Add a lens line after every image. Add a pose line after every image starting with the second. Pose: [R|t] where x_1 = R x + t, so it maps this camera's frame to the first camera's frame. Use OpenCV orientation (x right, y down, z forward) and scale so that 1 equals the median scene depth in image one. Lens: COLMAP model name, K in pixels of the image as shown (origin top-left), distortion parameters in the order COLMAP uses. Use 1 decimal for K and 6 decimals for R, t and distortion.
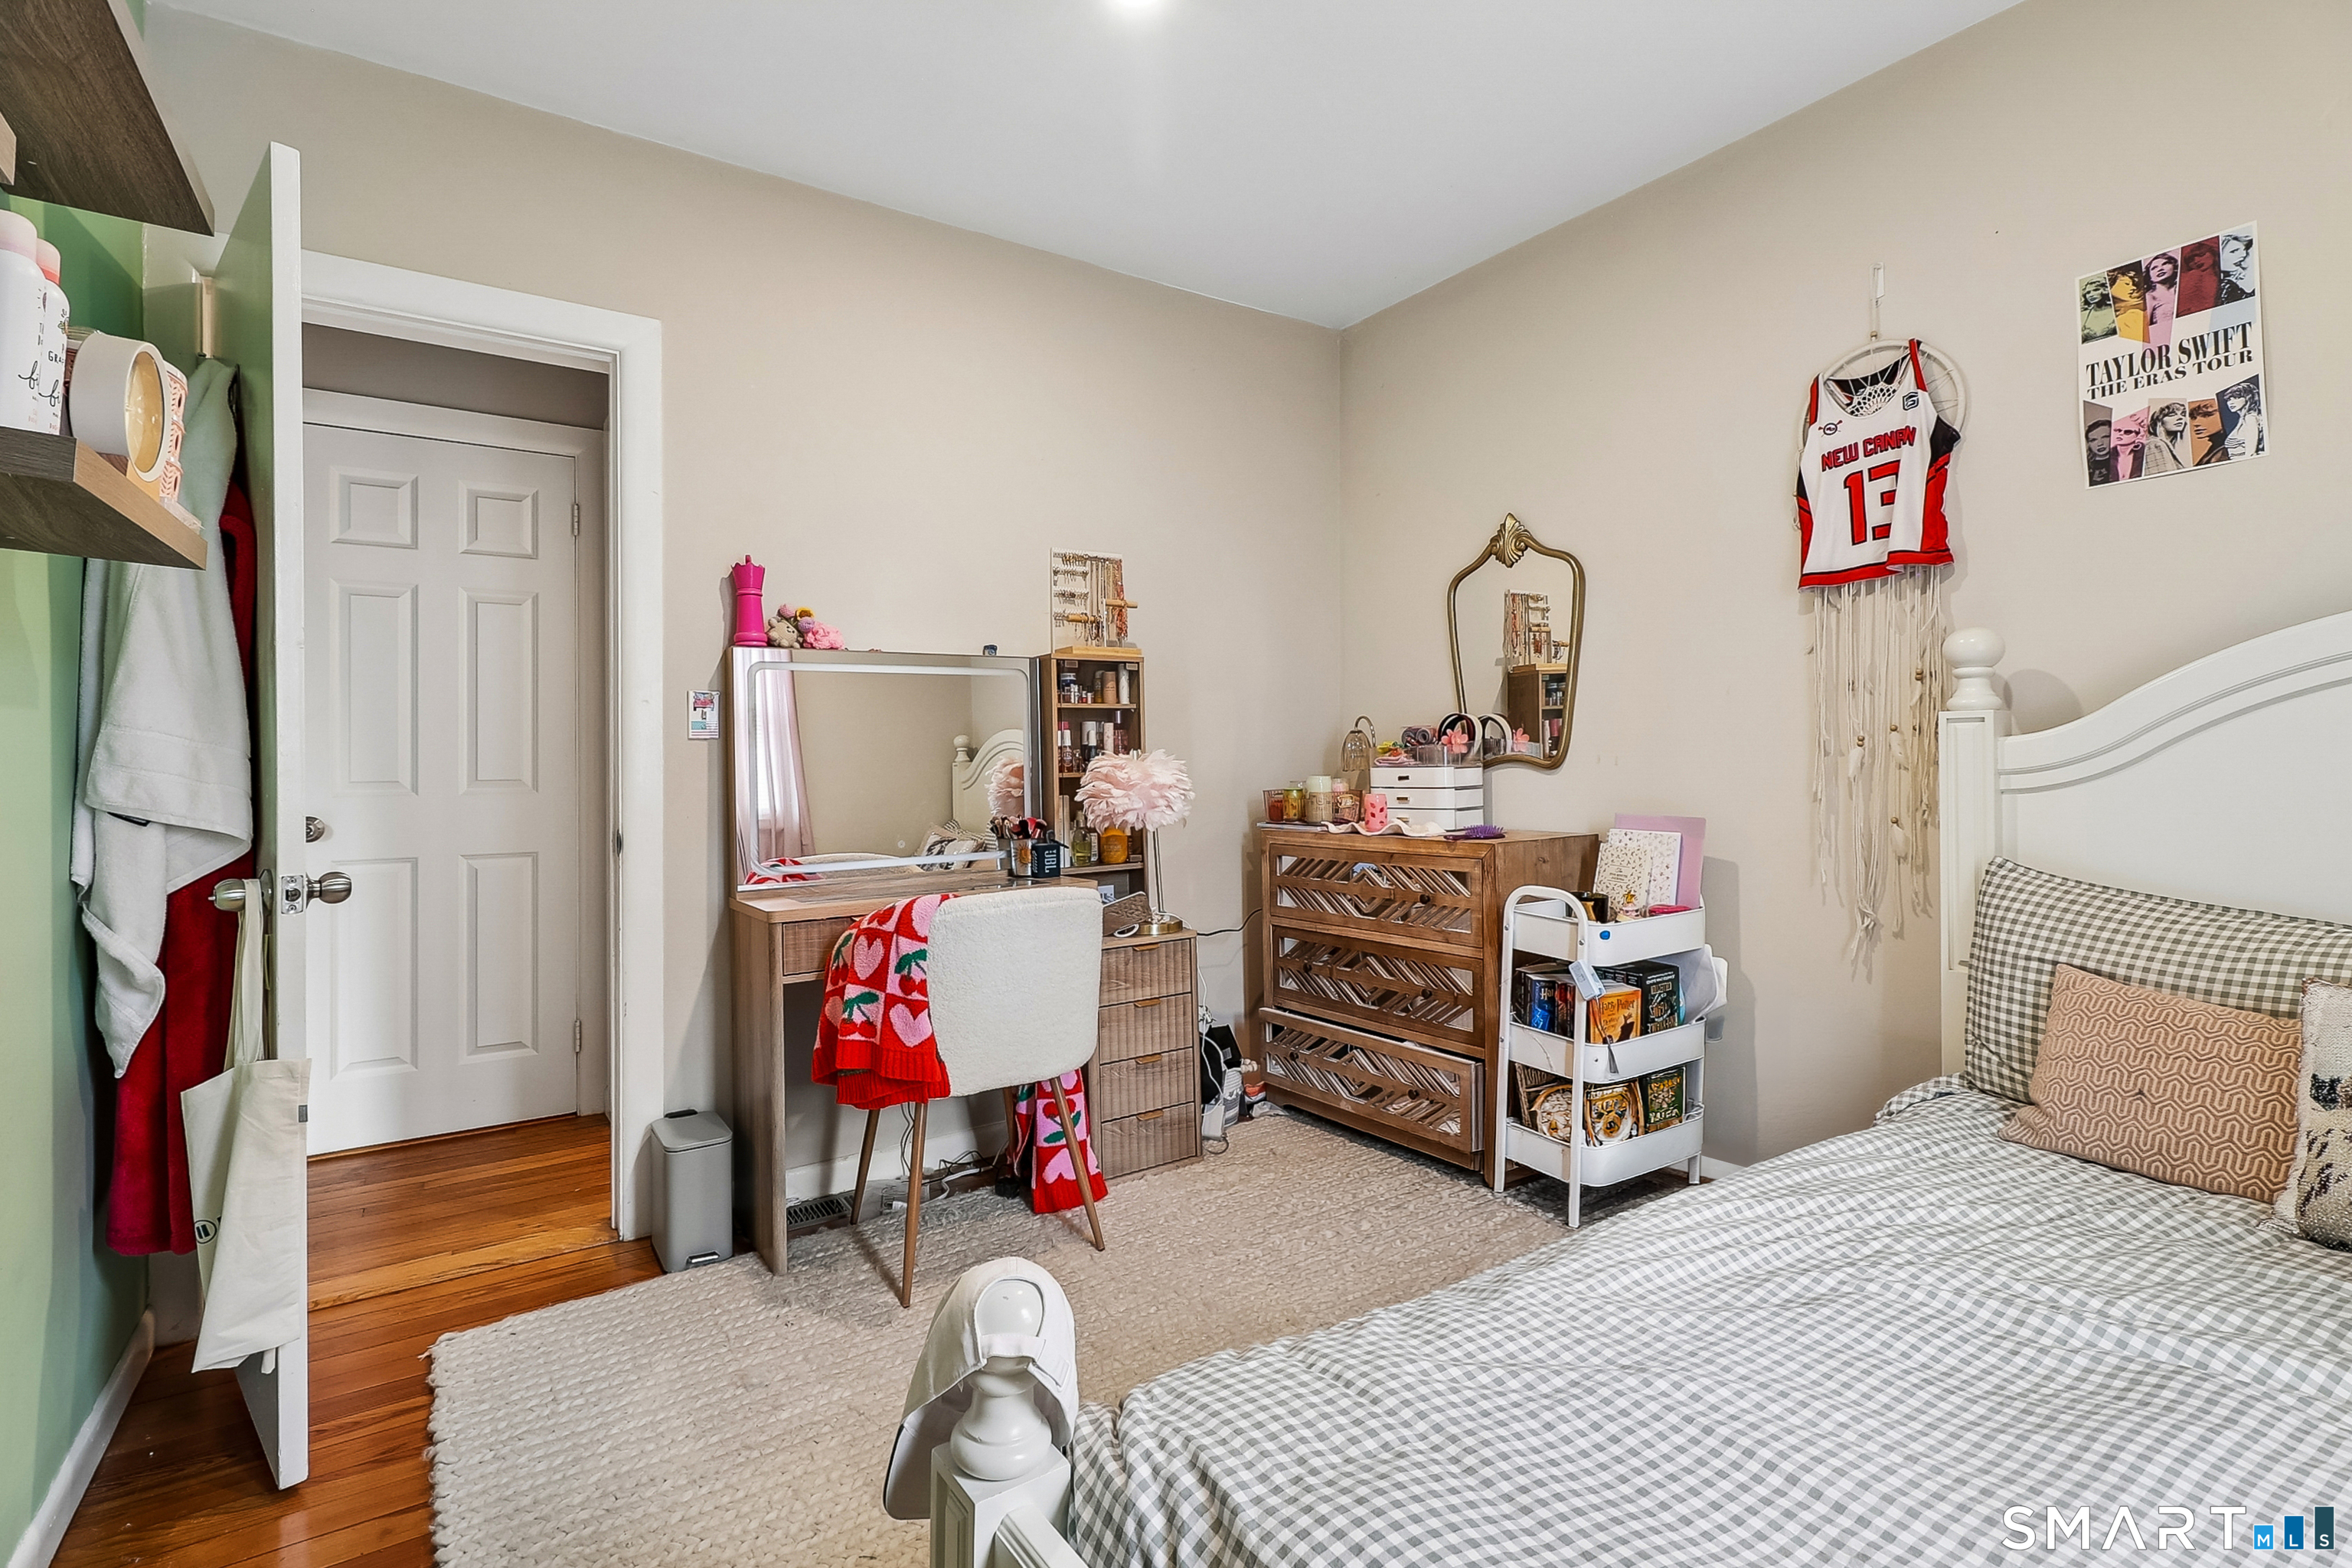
lens RADIAL K [[1083.6, 0, 1175.7], [0, 1083.6, 769.9], [0, 0, 1]] dist [0.000981, 0.000157]
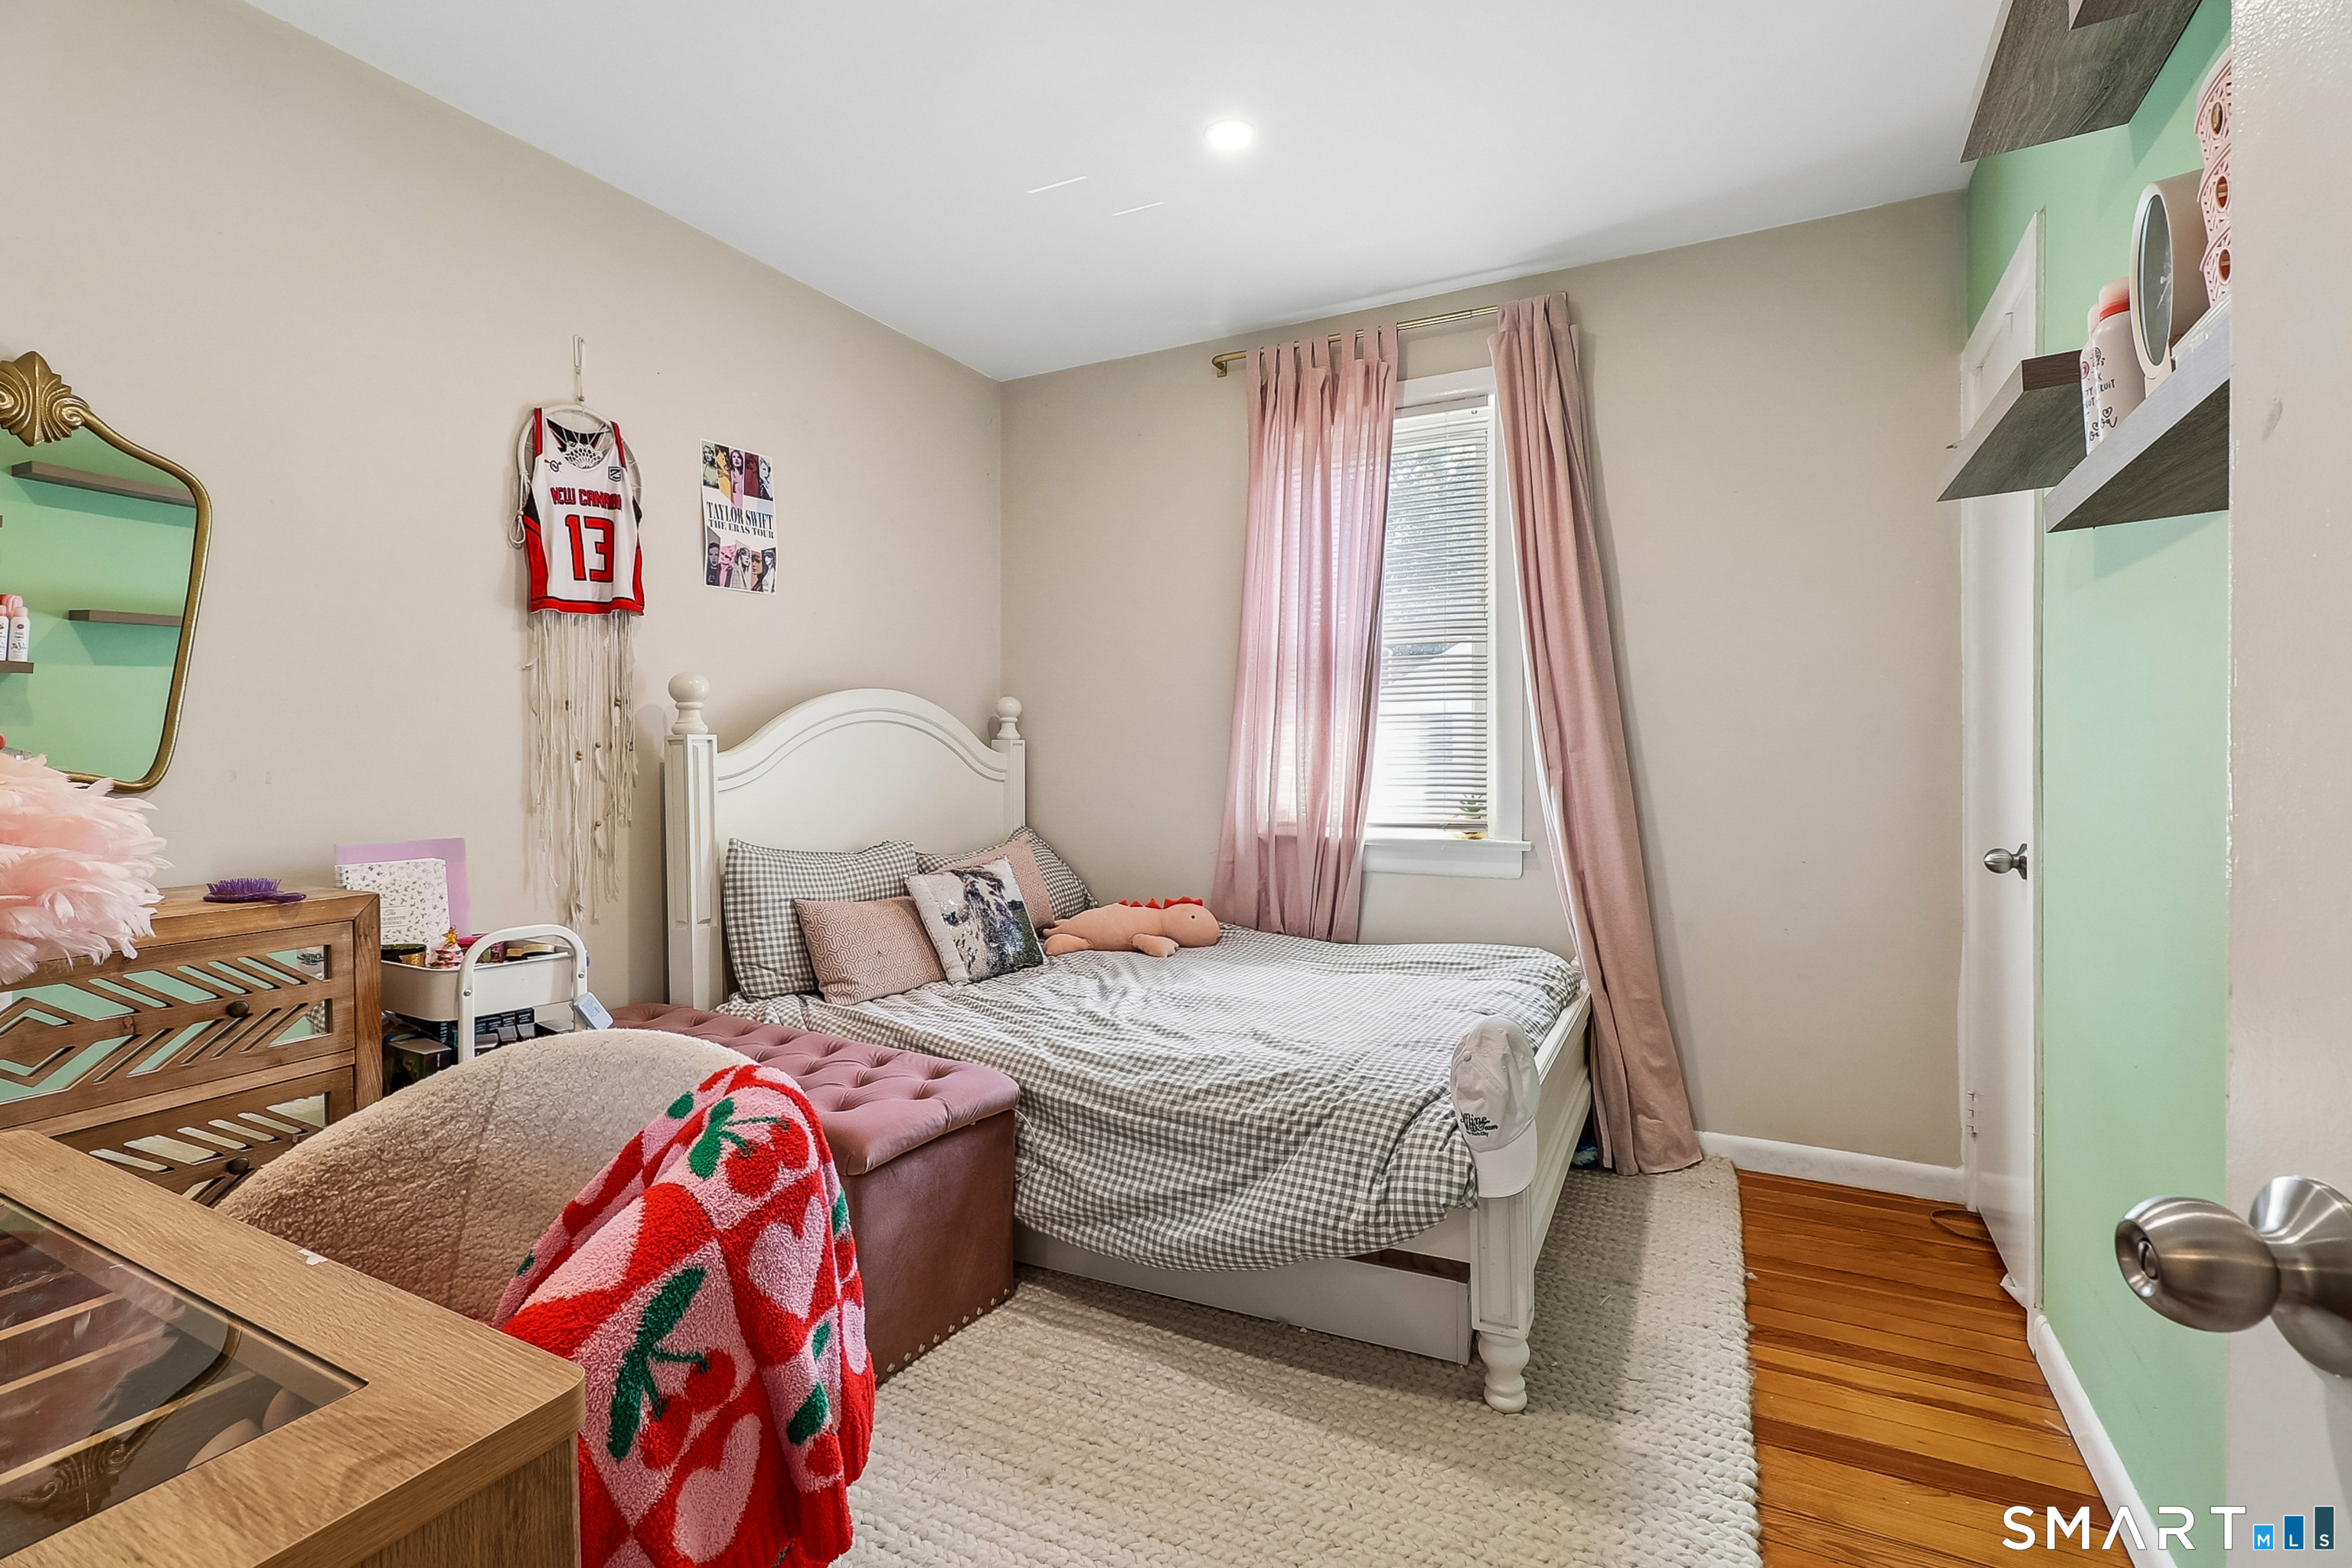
lens RADIAL K [[1083.6, 0, 1175.1], [0, 1083.6, 768.7], [0, 0, 1]] dist [0.000981, 0.000157]
pose [[-0.465064, -0.002100, 0.885275, -0.756985], [0.013363, 0.999867, 0.009391, -0.017545], [-0.885176, 0.016198, -0.464973, 1.134221]]
